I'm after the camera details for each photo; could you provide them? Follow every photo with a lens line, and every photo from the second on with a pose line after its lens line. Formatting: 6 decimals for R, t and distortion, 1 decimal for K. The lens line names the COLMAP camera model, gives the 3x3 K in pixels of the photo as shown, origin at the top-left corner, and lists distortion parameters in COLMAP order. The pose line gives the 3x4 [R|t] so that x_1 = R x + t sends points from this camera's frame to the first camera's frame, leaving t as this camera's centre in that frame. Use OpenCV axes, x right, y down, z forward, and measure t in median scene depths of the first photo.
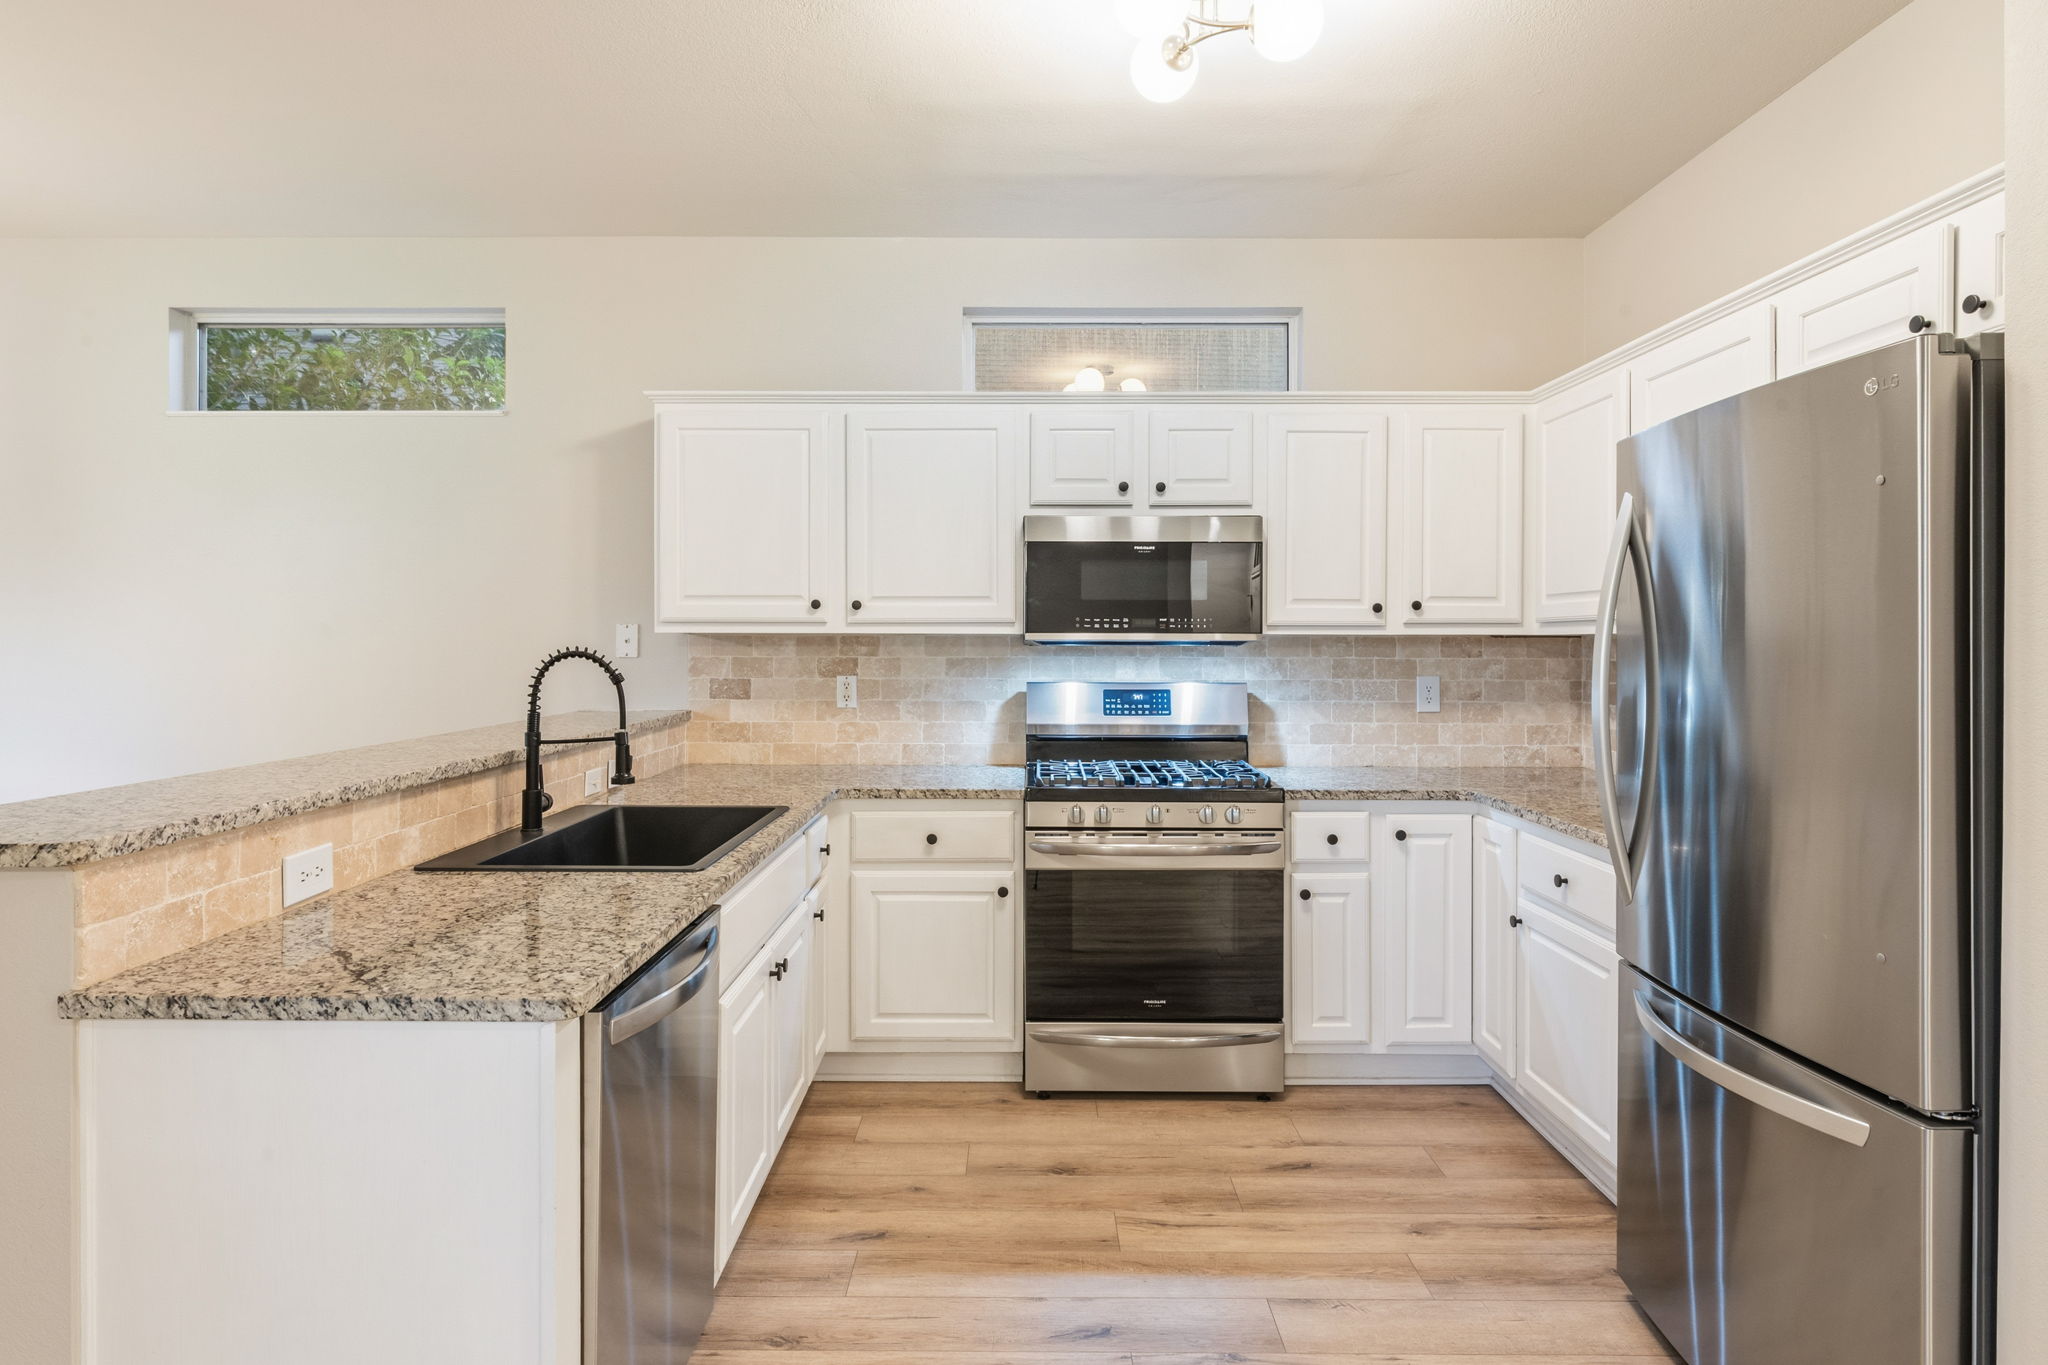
lens RADIAL K [[1160.0, 0, 1016.0], [0, 1160.0, 650.1], [0, 0, 1]] dist [-0.004133, -0.002406]
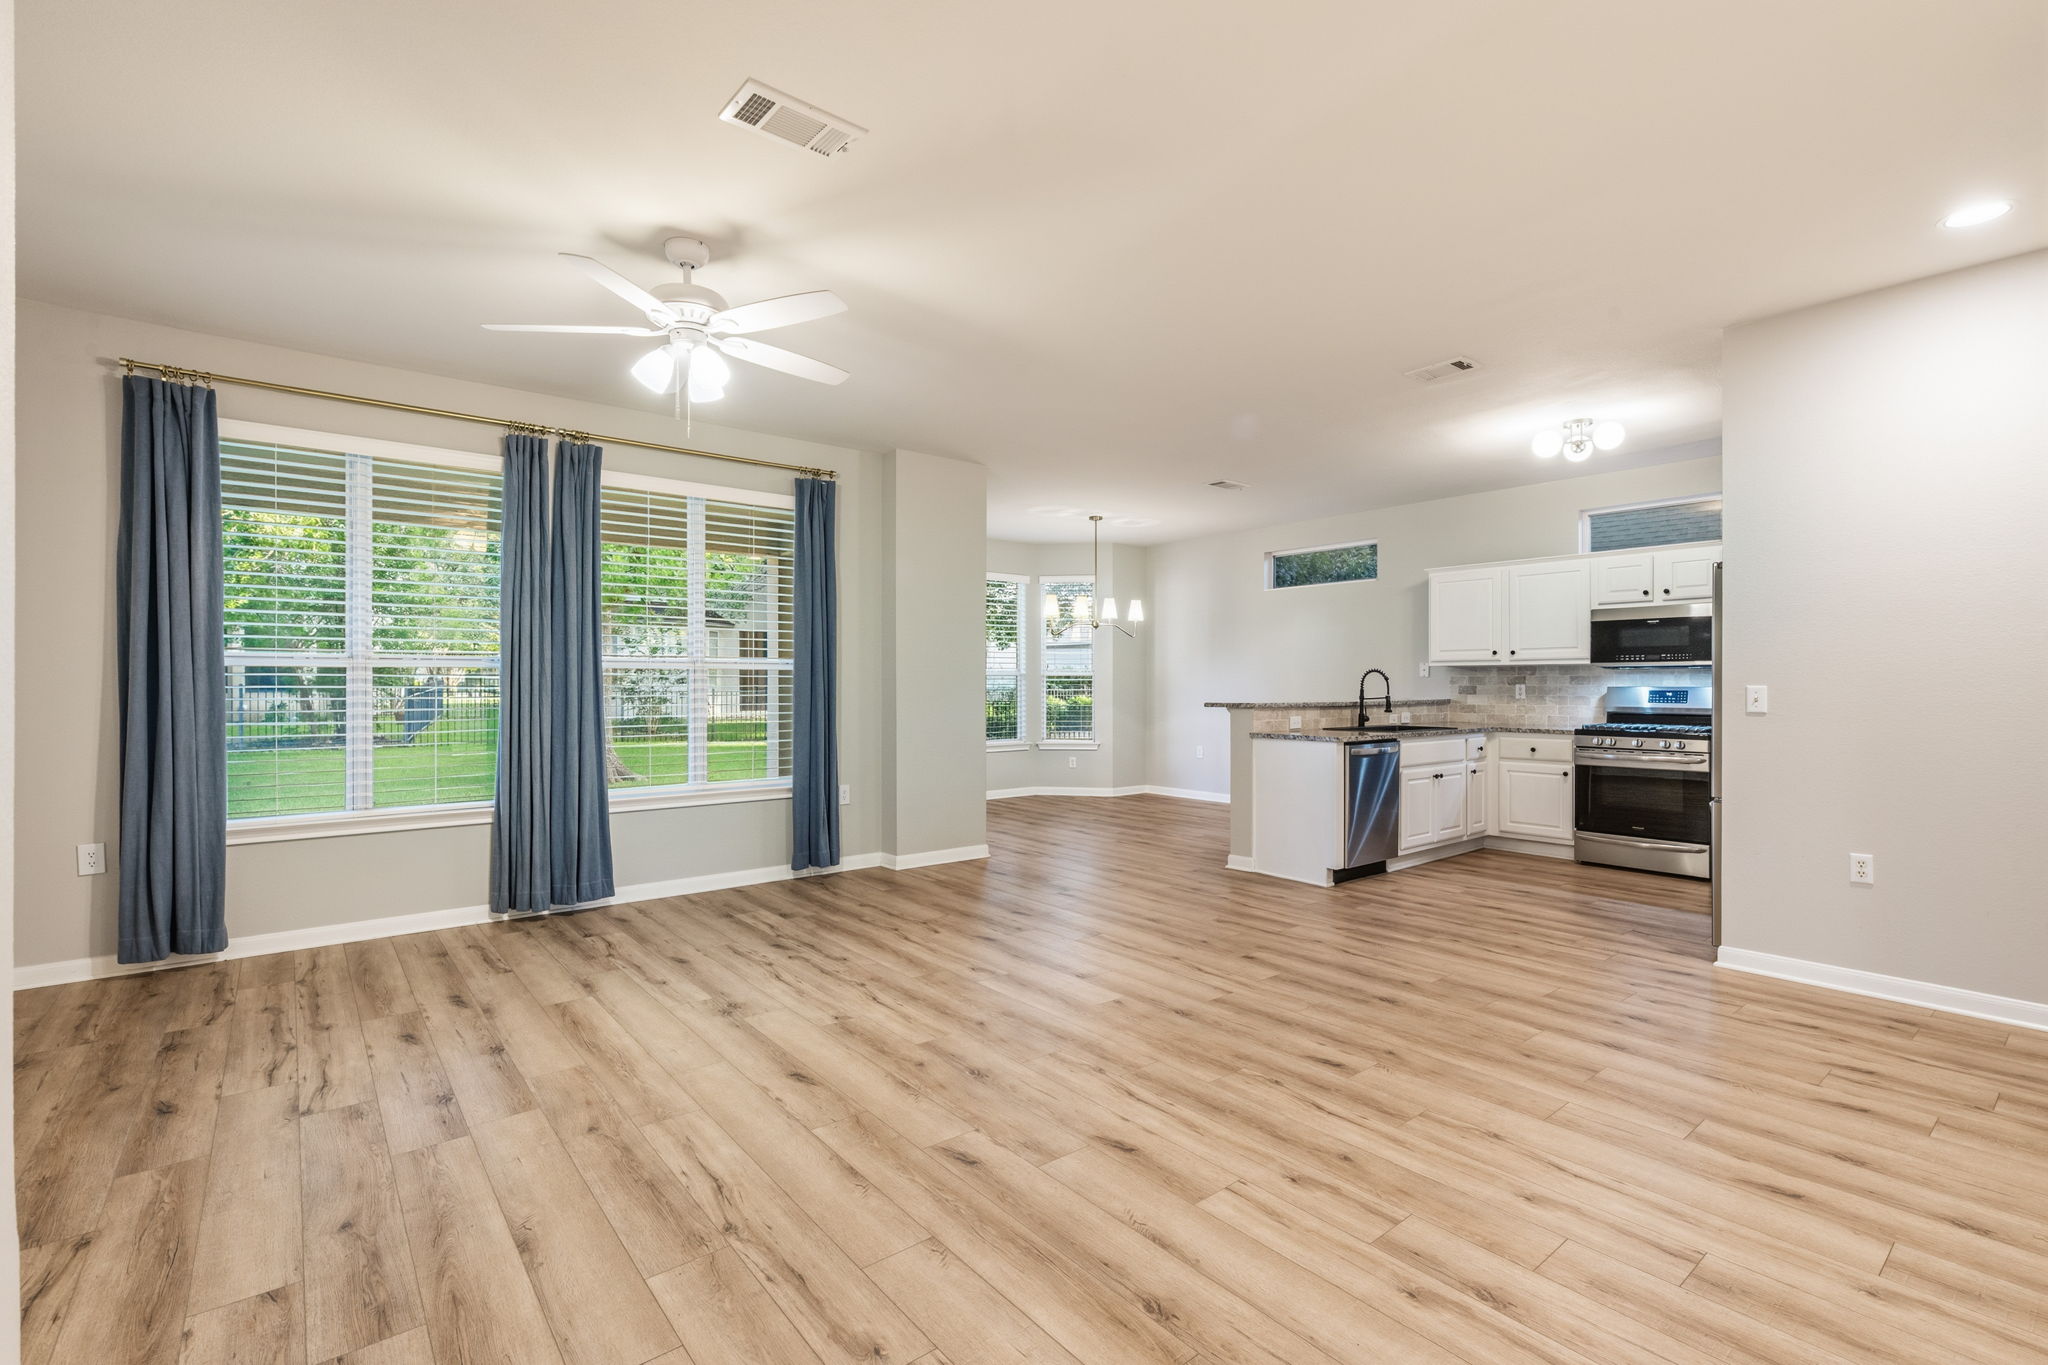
lens RADIAL K [[912.4, 0, 1012.1], [0, 912.4, 688.9], [0, 0, 1]] dist [-0.000465, -0.000475]
pose [[0.626834, 0.001415, -0.779151, 0.714254], [-0.005318, 0.999983, -0.002462, 0.047697], [0.779134, 0.005686, 0.626831, -1.010349]]
